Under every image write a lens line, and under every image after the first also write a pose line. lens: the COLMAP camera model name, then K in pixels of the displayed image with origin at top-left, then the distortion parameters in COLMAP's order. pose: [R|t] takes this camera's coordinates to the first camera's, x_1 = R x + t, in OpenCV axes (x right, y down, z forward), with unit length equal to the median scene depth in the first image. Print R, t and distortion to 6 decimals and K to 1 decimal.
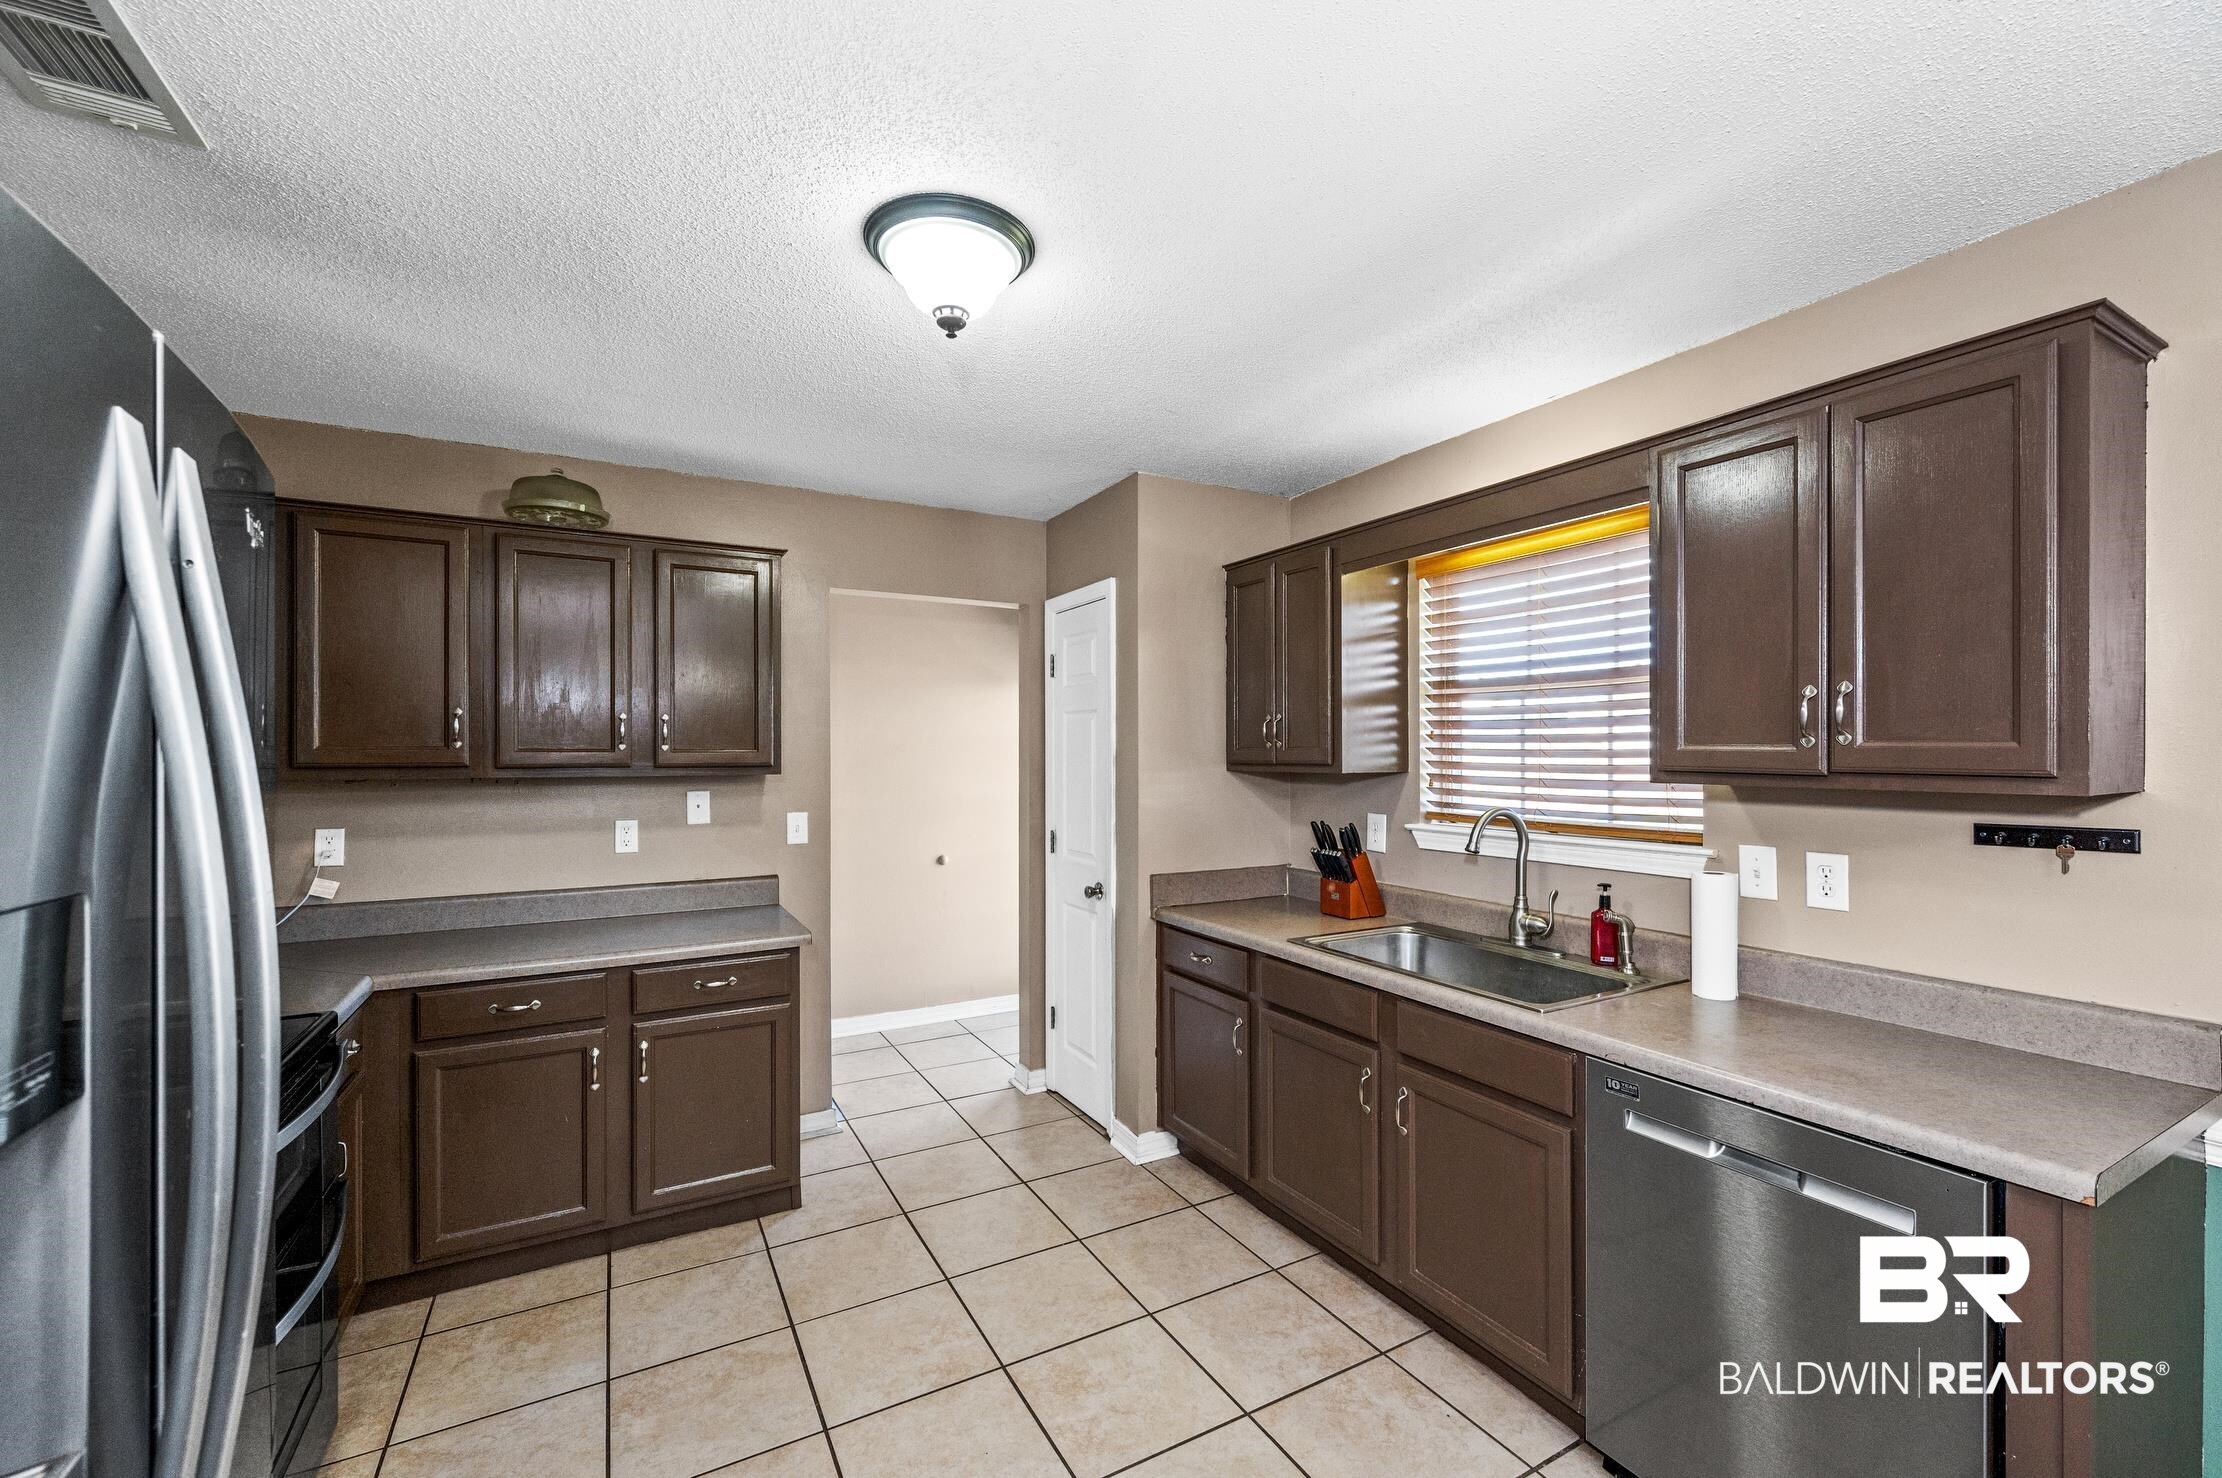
lens RADIAL K [[910.1, 0, 1111.0], [0, 910.1, 739.0], [0, 0, 1]] dist [0.001579, 0.000248]
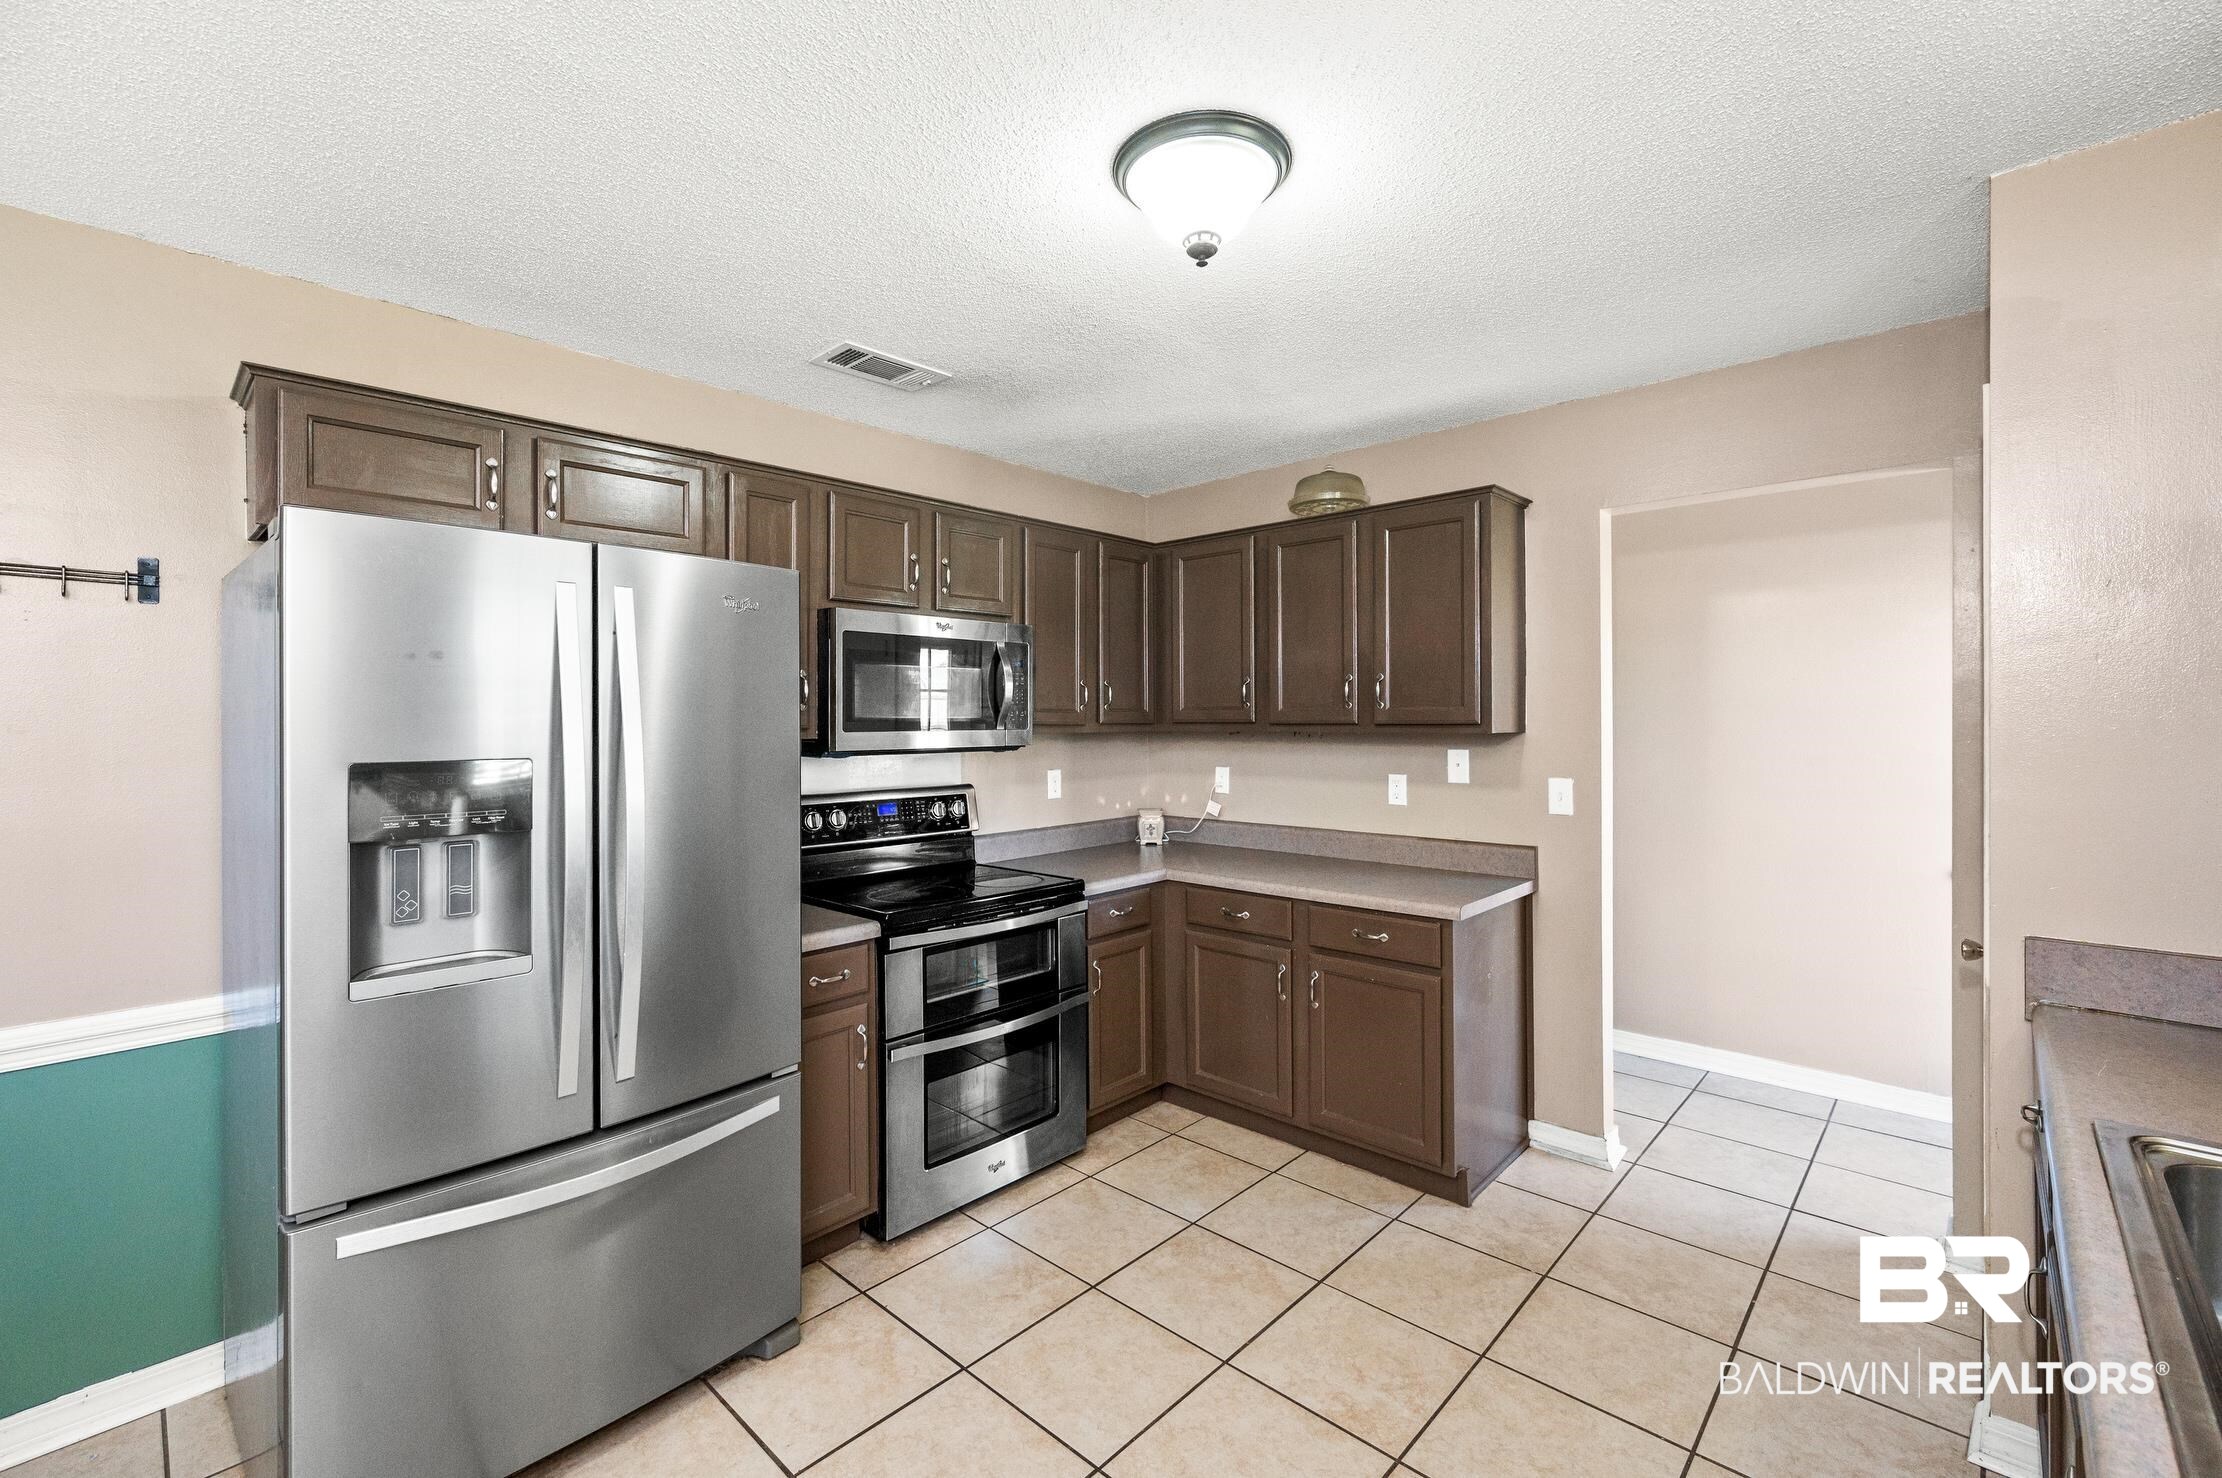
lens RADIAL K [[940.4, 0, 1104.7], [0, 940.4, 718.3], [0, 0, 1]] dist [0.001546, 0.000193]
pose [[0.297956, -0.000441, -0.954579, 0.466123], [0.019075, 0.999803, 0.005493, 0.012852], [0.954389, -0.019845, 0.297906, 0.394759]]
